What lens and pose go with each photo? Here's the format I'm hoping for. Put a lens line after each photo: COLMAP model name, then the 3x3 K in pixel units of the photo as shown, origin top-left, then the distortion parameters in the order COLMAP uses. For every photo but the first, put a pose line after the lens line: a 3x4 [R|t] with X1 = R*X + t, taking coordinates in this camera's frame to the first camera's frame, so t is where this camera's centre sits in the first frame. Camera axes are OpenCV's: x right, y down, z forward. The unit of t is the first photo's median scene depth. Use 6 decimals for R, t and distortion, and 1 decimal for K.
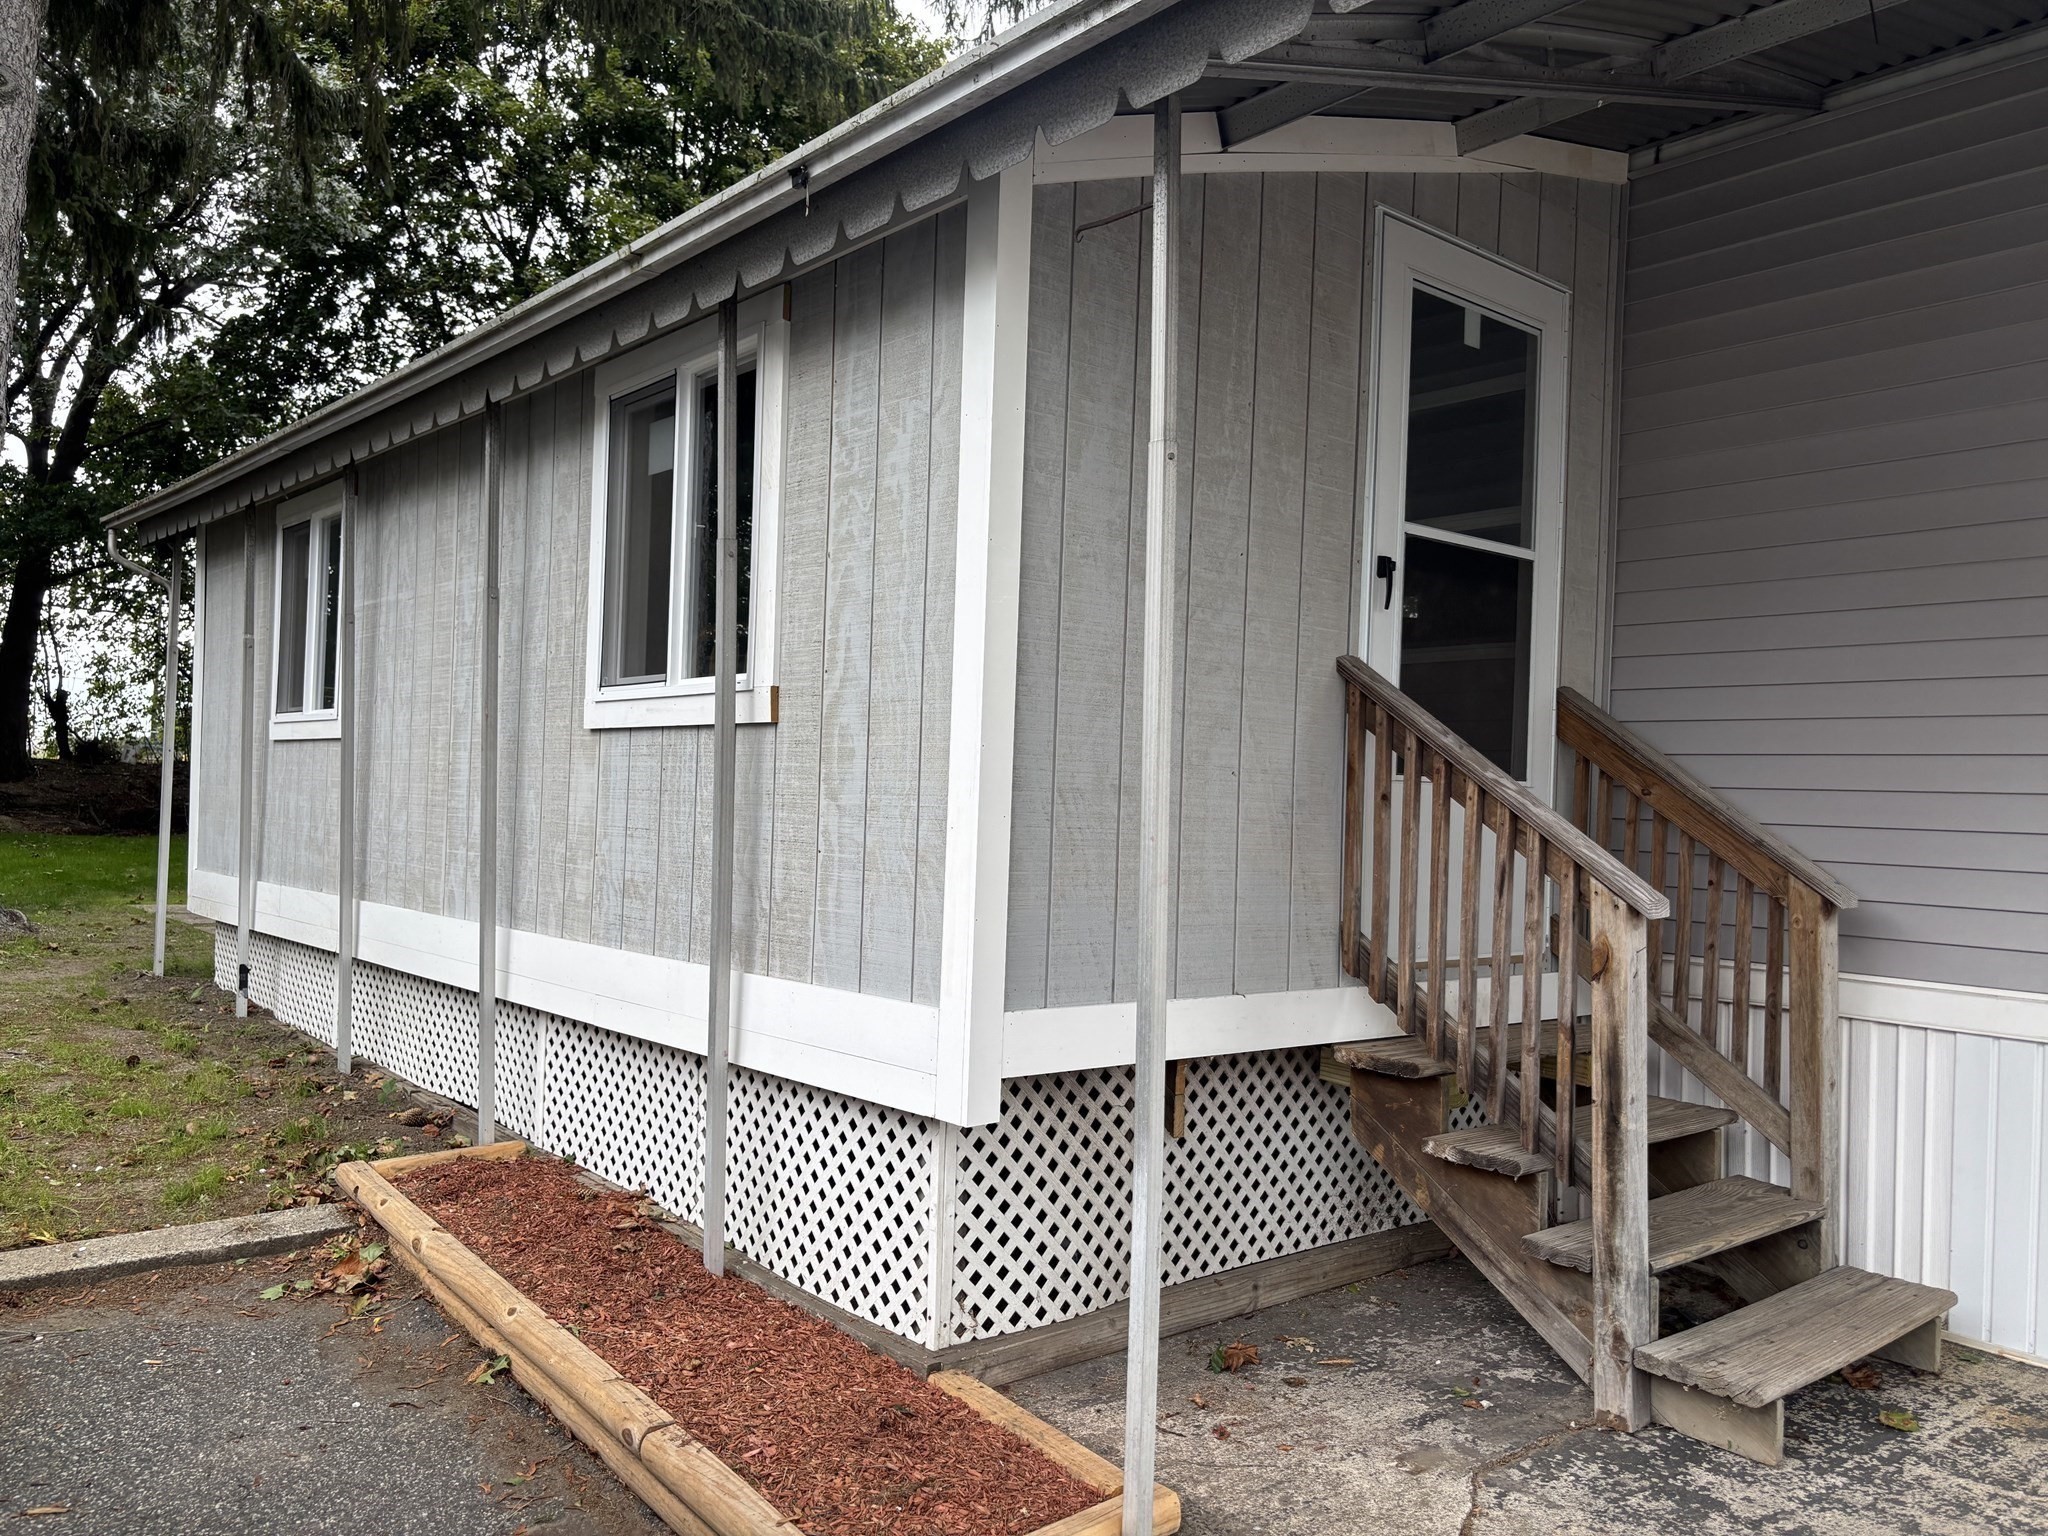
lens RADIAL K [[1545.5, 0, 1033.8], [0, 1545.5, 773.1], [0, 0, 1]] dist [0.050657, -0.040001]
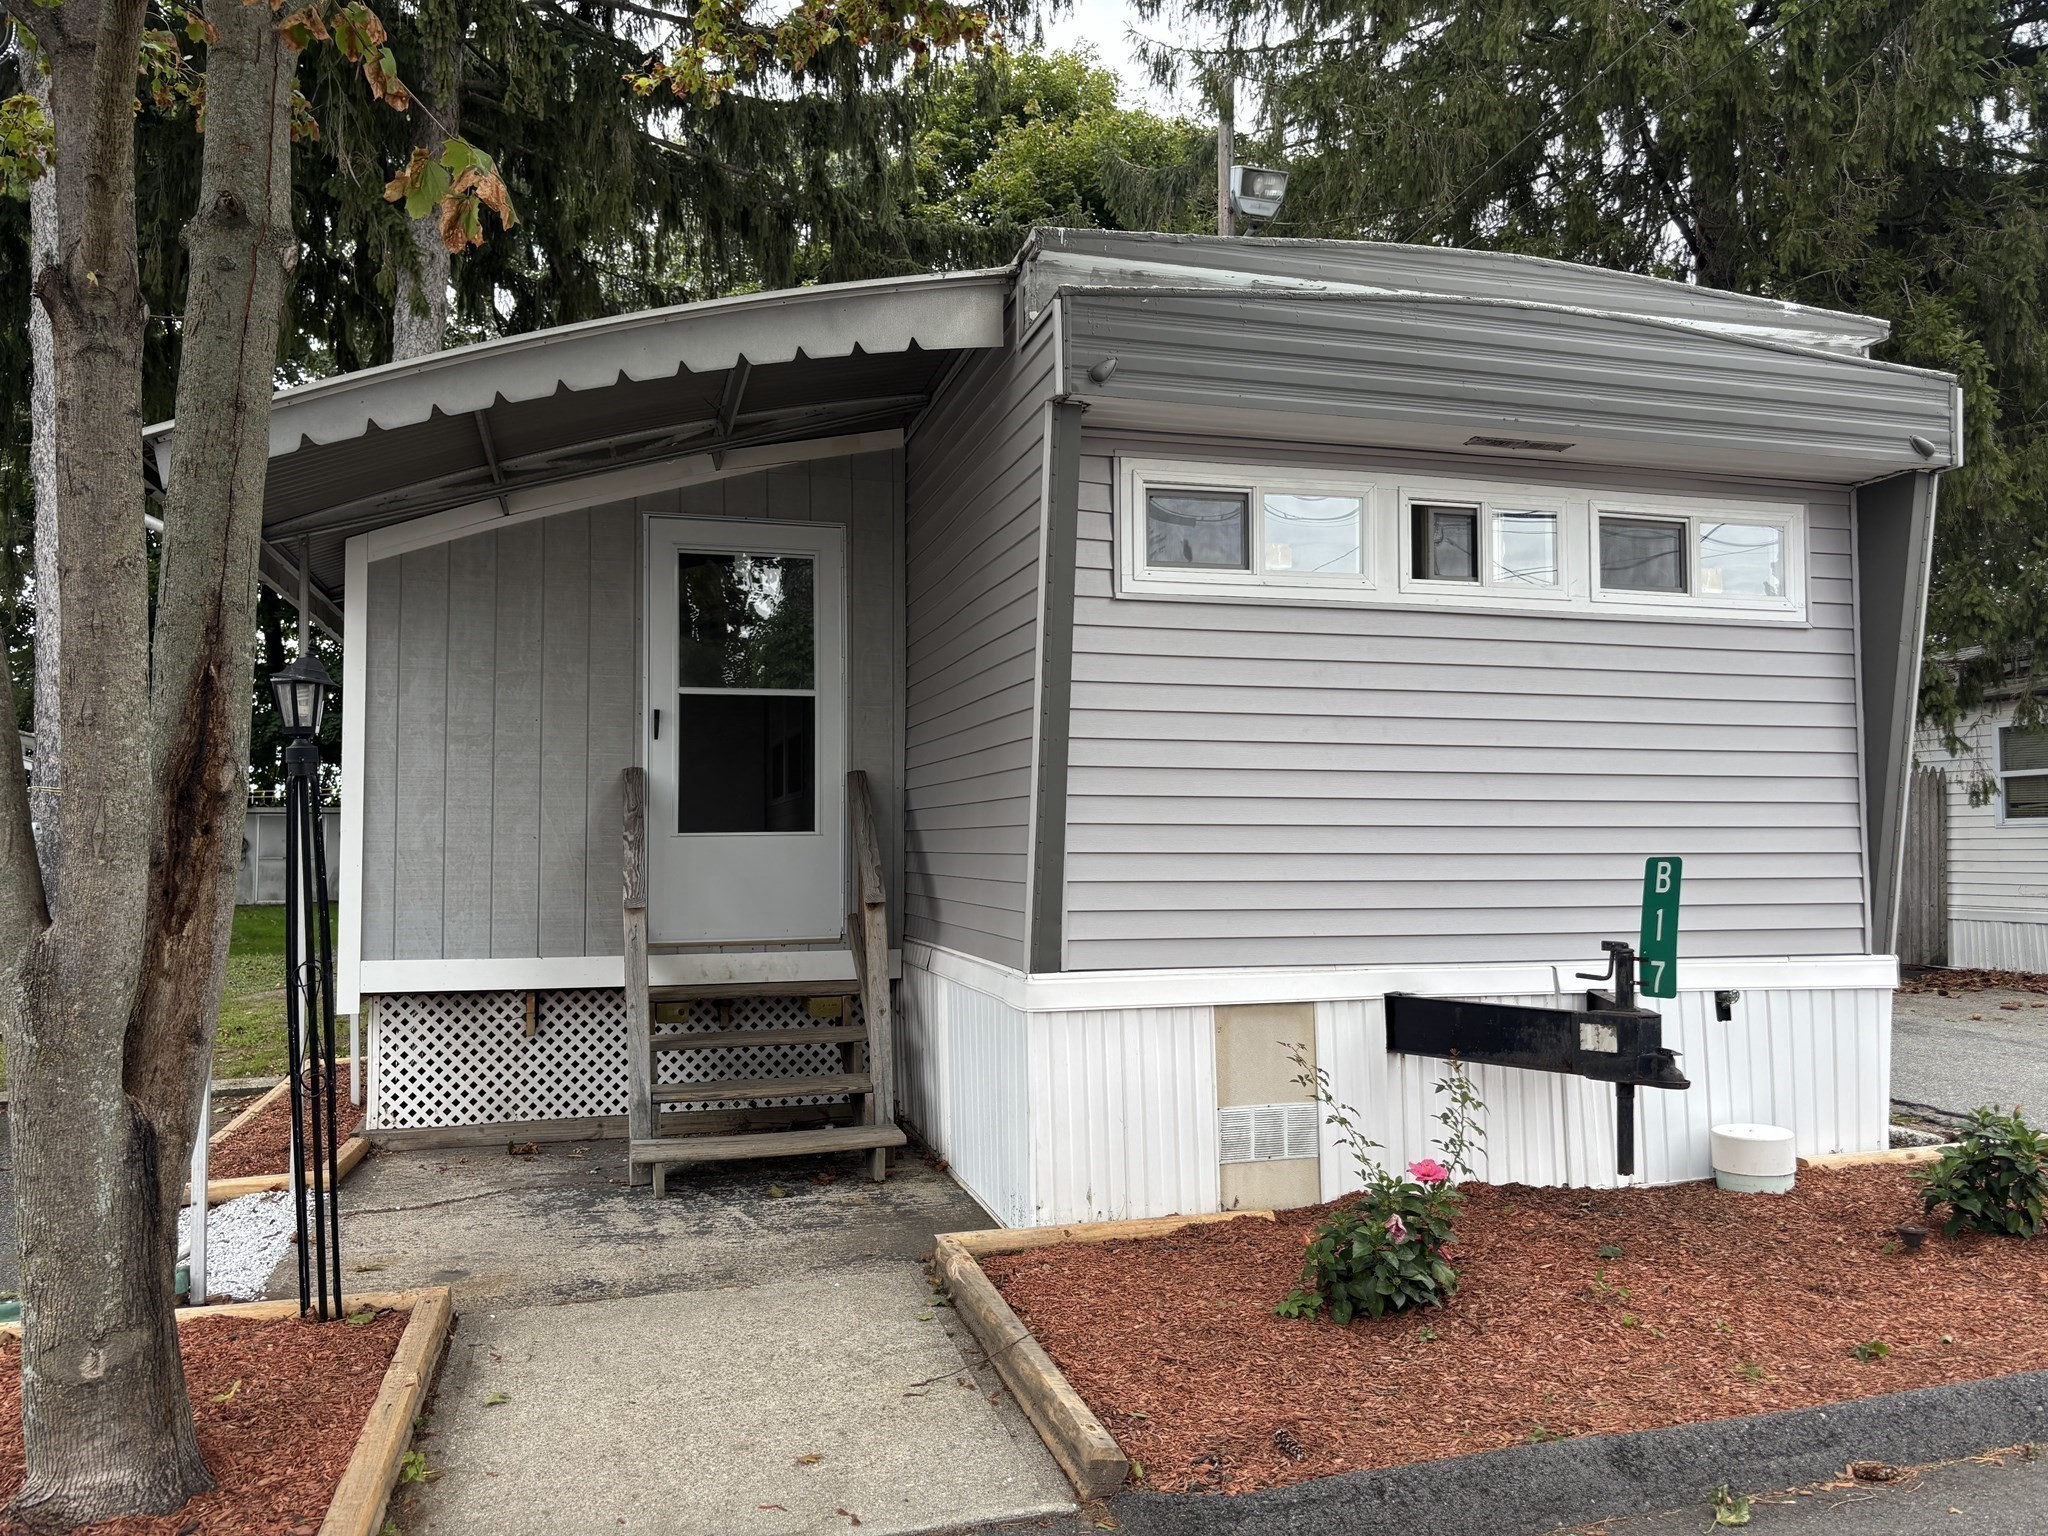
lens RADIAL K [[1545.5, 0, 1021.9], [0, 1545.5, 775.8], [0, 0, 1]] dist [0.050657, -0.040001]
pose [[0.897536, -0.060470, -0.436775, 1.412126], [0.041818, 0.997761, -0.052202, 0.045718], [0.438954, 0.028588, 0.898055, -0.406837]]
